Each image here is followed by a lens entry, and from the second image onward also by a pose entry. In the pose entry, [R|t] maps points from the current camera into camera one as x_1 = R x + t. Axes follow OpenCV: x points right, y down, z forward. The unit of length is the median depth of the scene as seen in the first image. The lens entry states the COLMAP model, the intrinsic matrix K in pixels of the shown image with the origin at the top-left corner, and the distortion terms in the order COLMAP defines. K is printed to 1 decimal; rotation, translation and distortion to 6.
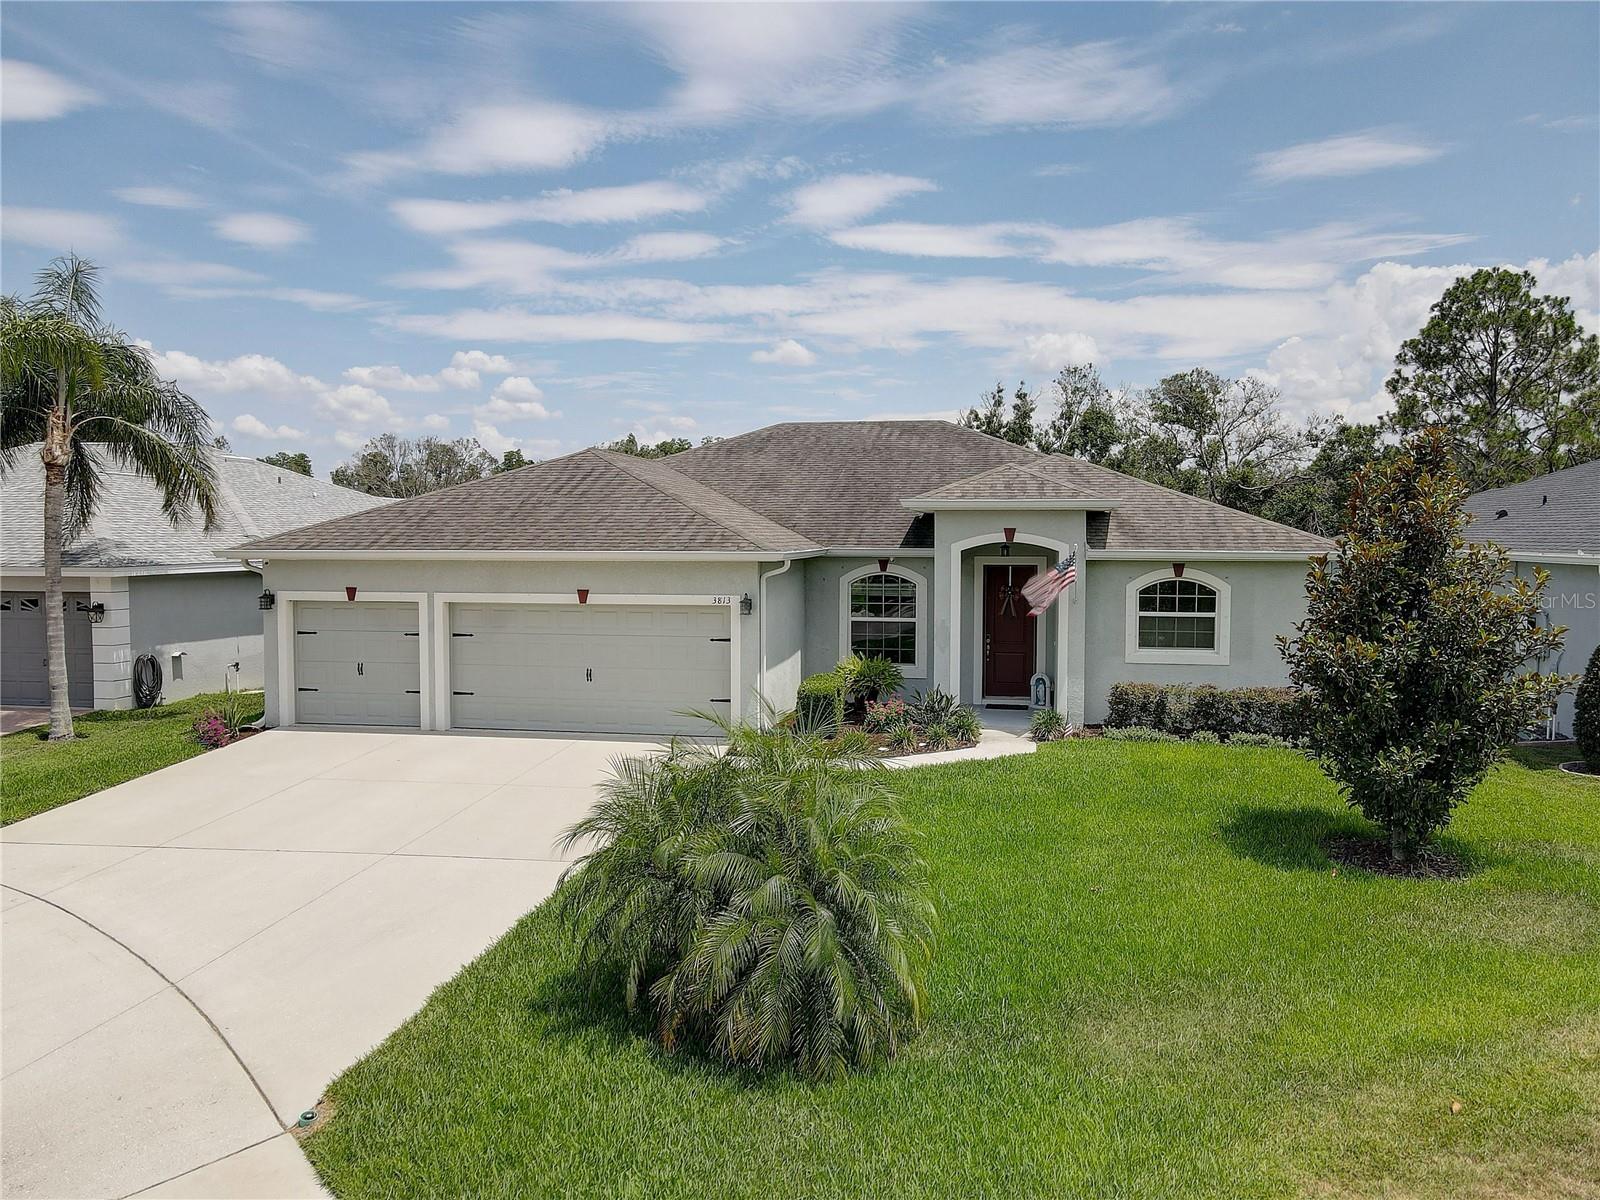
lens RADIAL K [[1172.7, 0, 800.0], [0, 1172.7, 600.0], [0, 0, 1]] dist [0.009042, -0.005927]
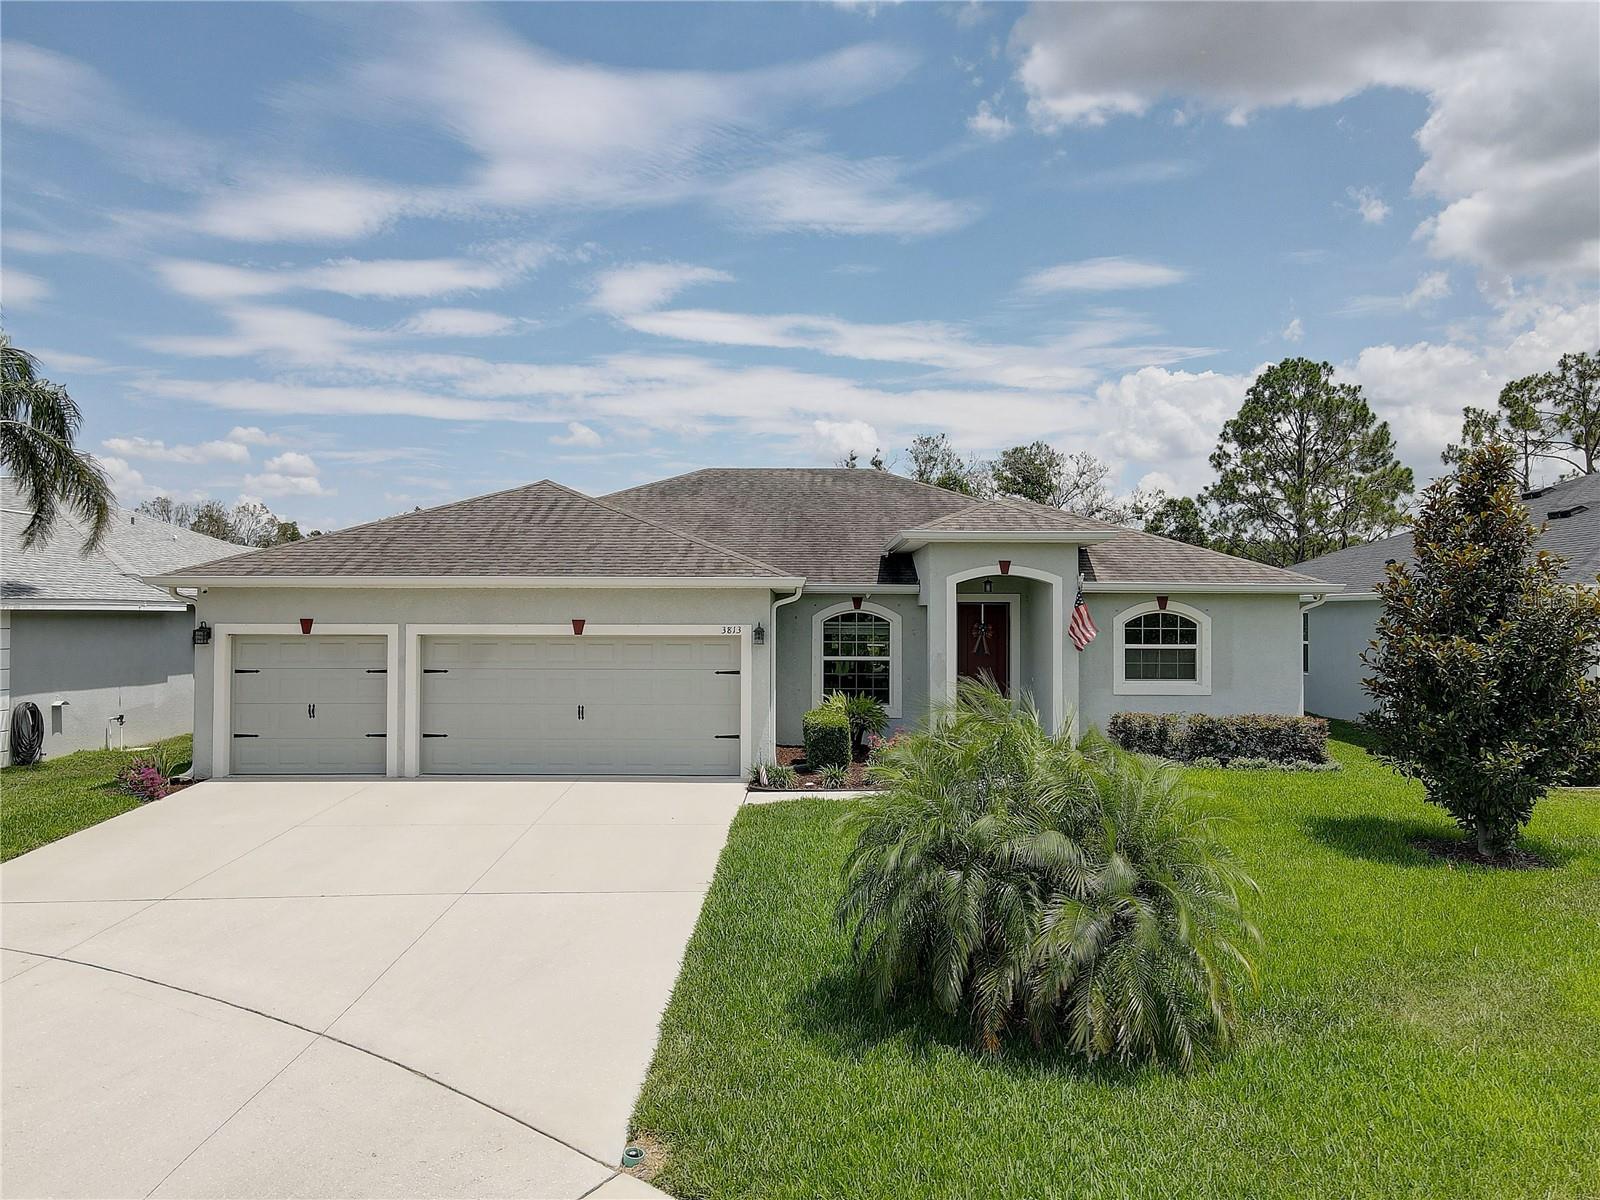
lens RADIAL K [[1159.0, 0, 800.0], [0, 1159.0, 600.0], [0, 0, 1]] dist [0.004681, 0.002055]
pose [[0.983252, 0.004679, 0.182192, -0.134878], [0.007893, 0.997639, -0.068216, 0.029907], [-0.182081, 0.068512, 0.980894, 0.046633]]
